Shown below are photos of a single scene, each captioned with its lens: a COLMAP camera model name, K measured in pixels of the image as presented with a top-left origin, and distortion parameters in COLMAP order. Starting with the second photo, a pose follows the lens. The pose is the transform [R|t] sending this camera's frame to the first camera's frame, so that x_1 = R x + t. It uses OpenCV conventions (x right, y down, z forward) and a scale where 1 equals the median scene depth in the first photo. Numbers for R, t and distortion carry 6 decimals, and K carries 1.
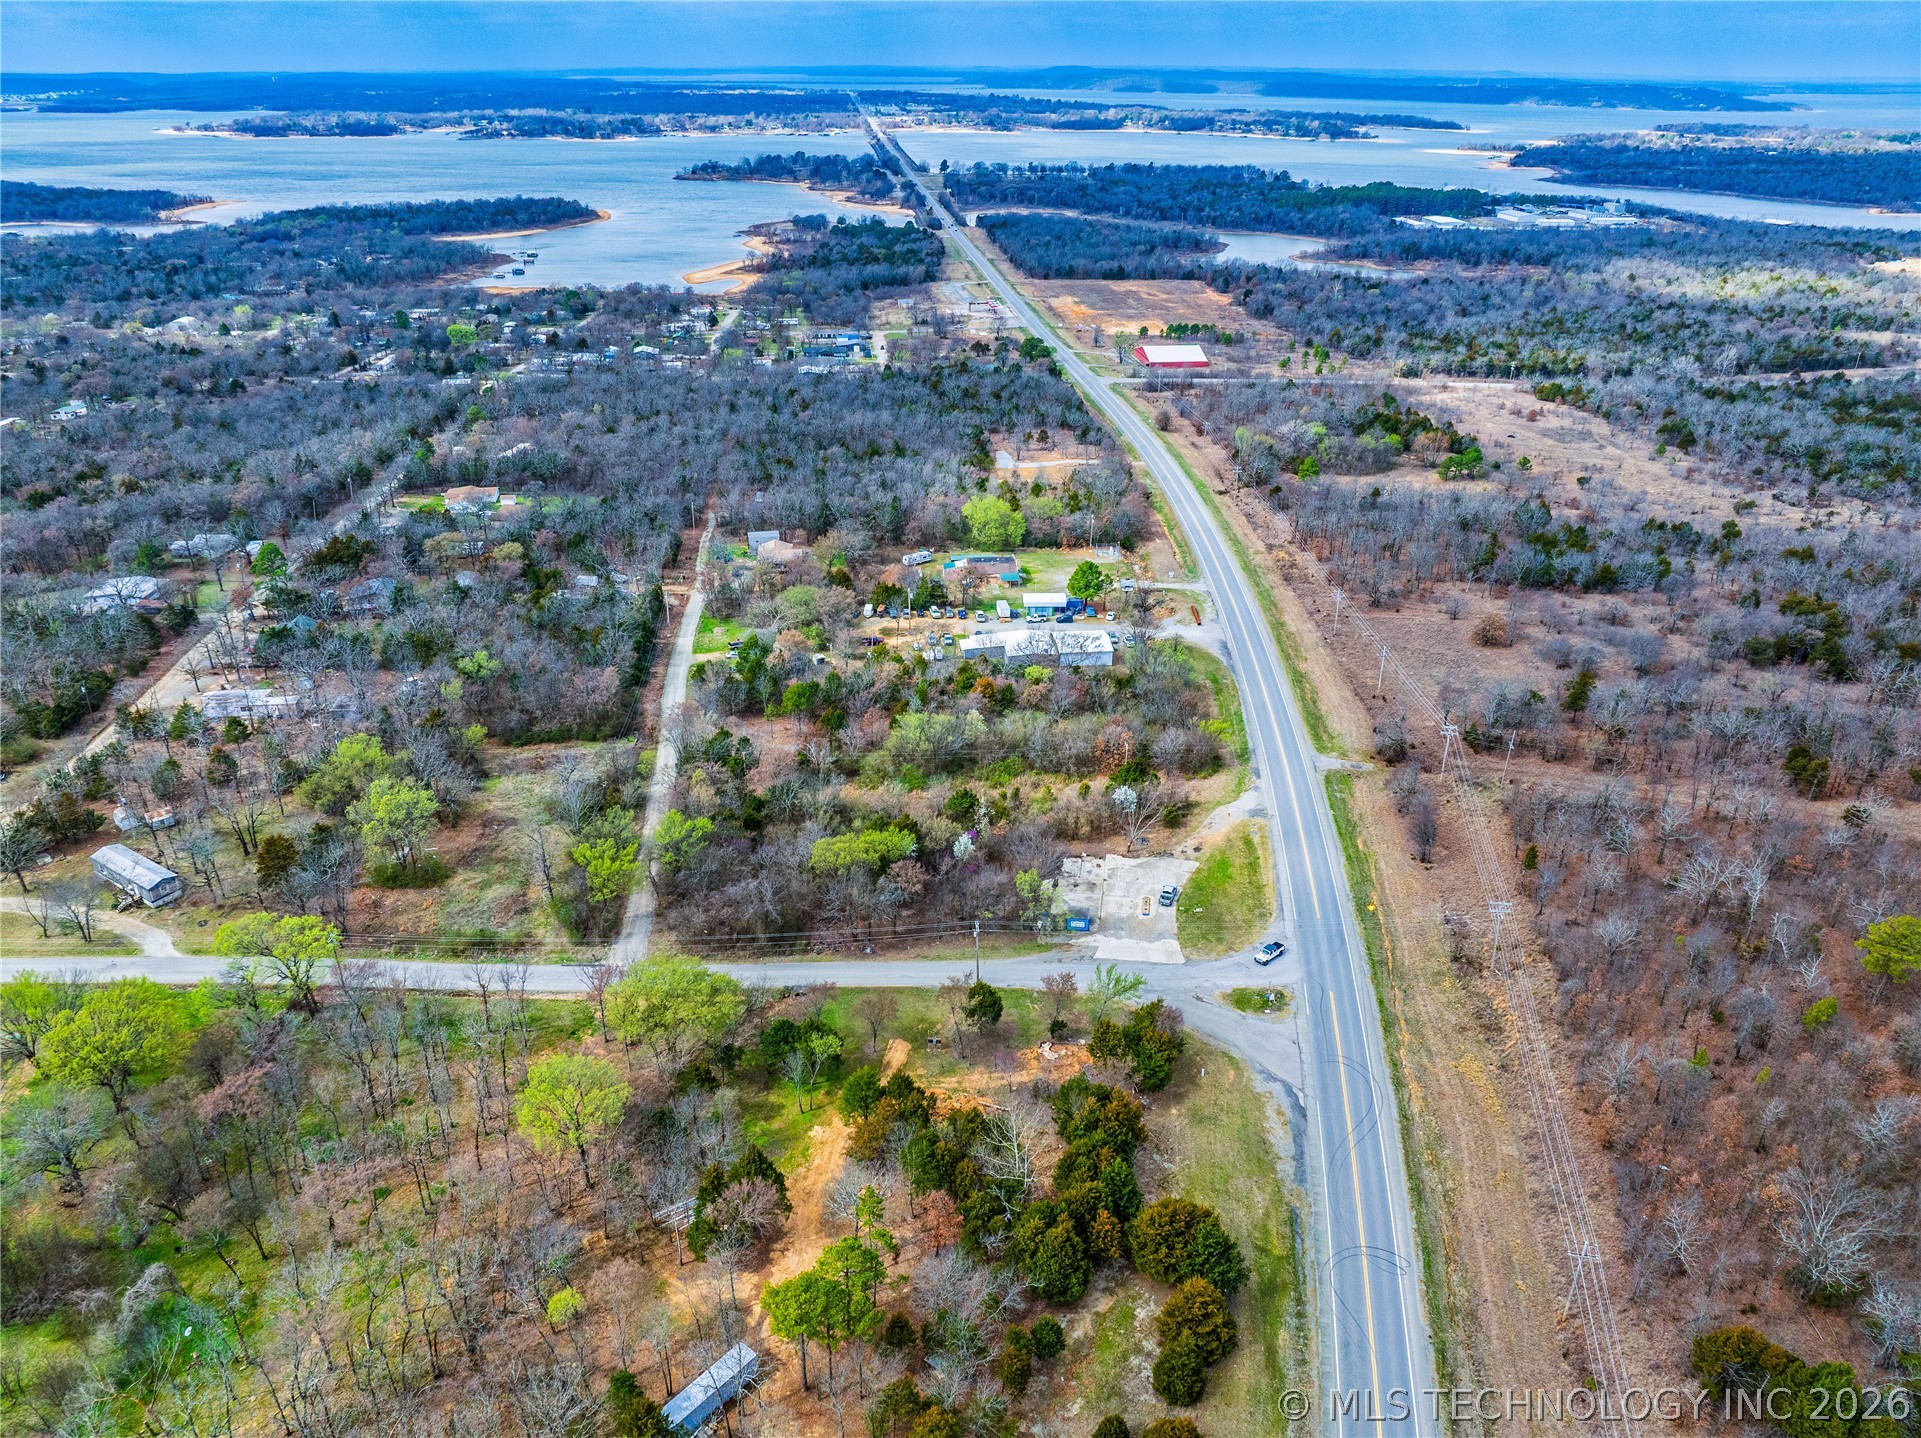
lens RADIAL K [[1348.9, 0, 954.4], [0, 1348.9, 728.7], [0, 0, 1]] dist [-0.033722, -0.001260]
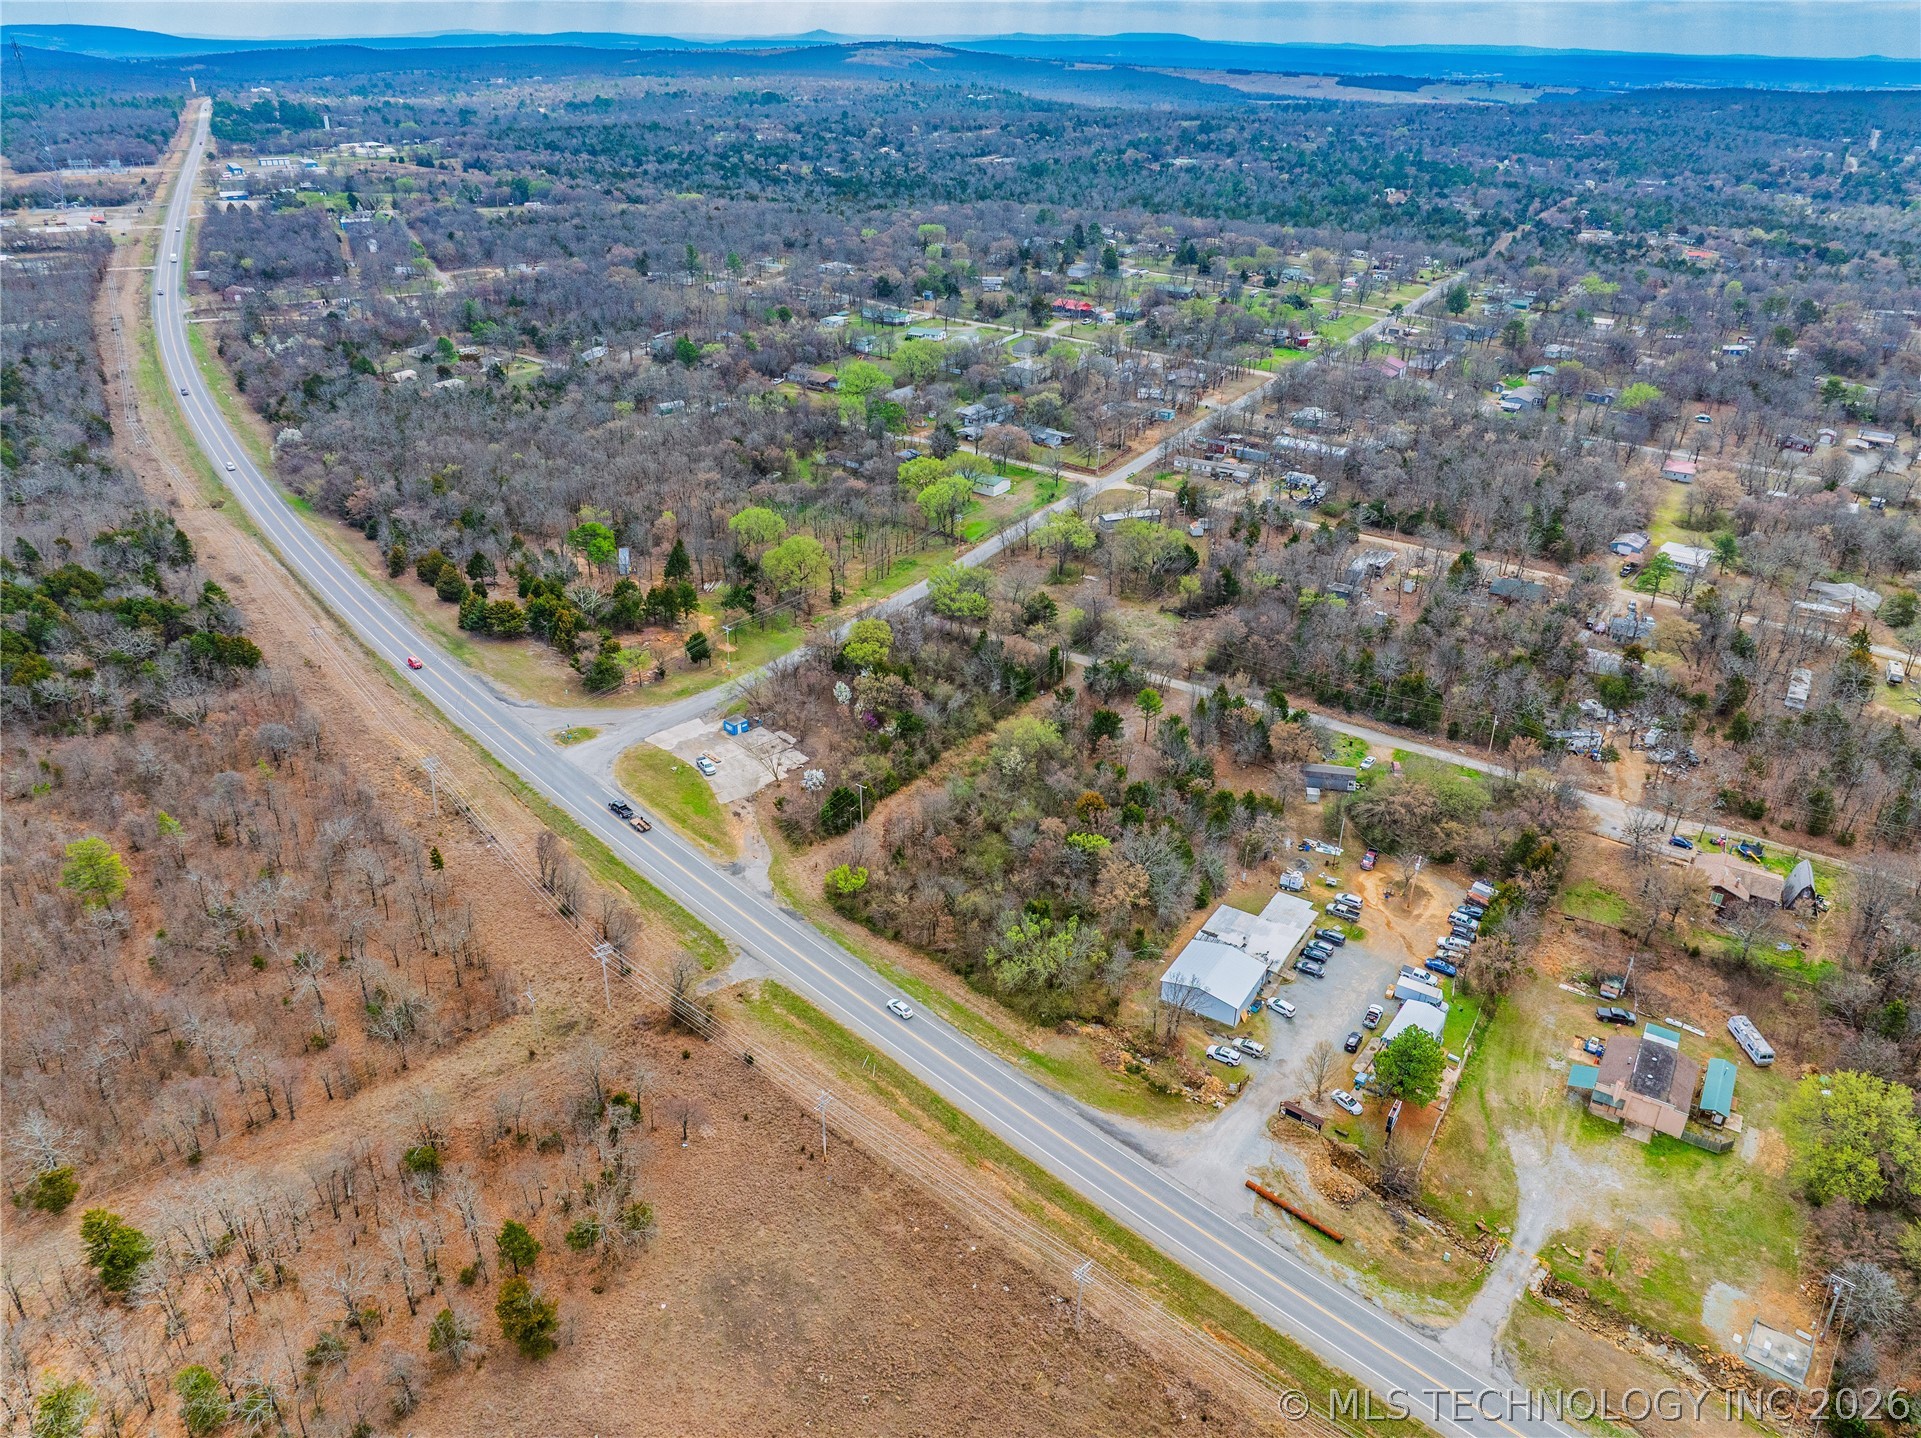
lens RADIAL K [[1348.9, 0, 954.4], [0, 1348.9, 728.7], [0, 0, 1]] dist [-0.033722, -0.001260]
pose [[-0.611621, 0.355866, -0.706597, 0.735741], [-0.364939, 0.665530, 0.651069, -0.651041], [0.701954, 0.656072, -0.277183, 1.255828]]
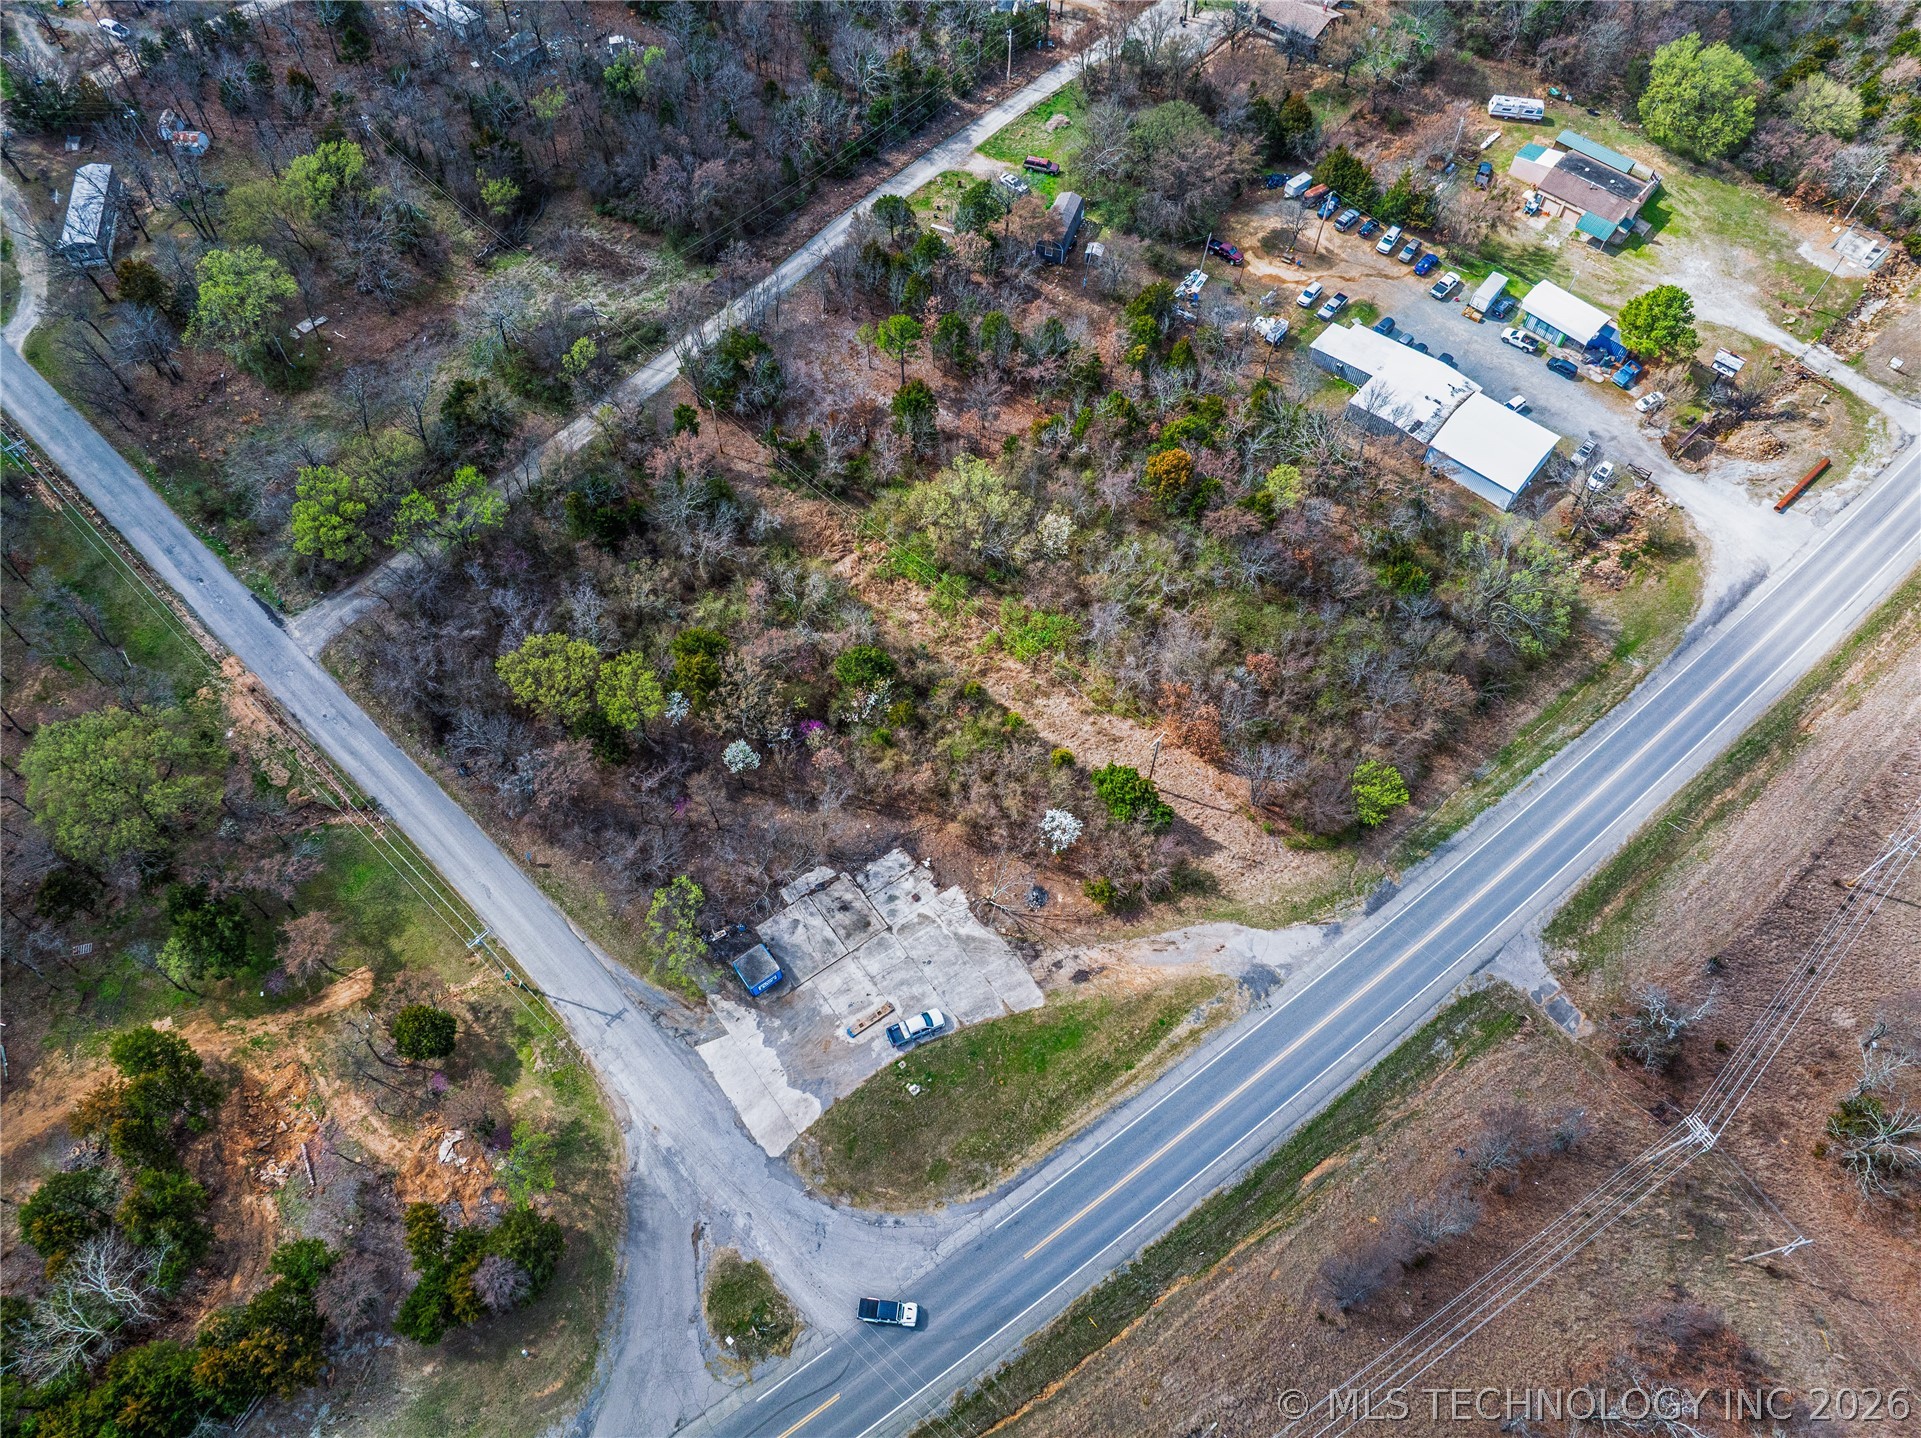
lens RADIAL K [[1353.3, 0, 955.6], [0, 1353.3, 723.2], [0, 0, 1]] dist [-0.051355, 0.024784]
pose [[0.696272, 0.612569, -0.374118, 0.269457], [-0.320444, 0.731673, 0.601640, -0.298406], [0.642278, -0.299021, 0.705738, 0.534971]]
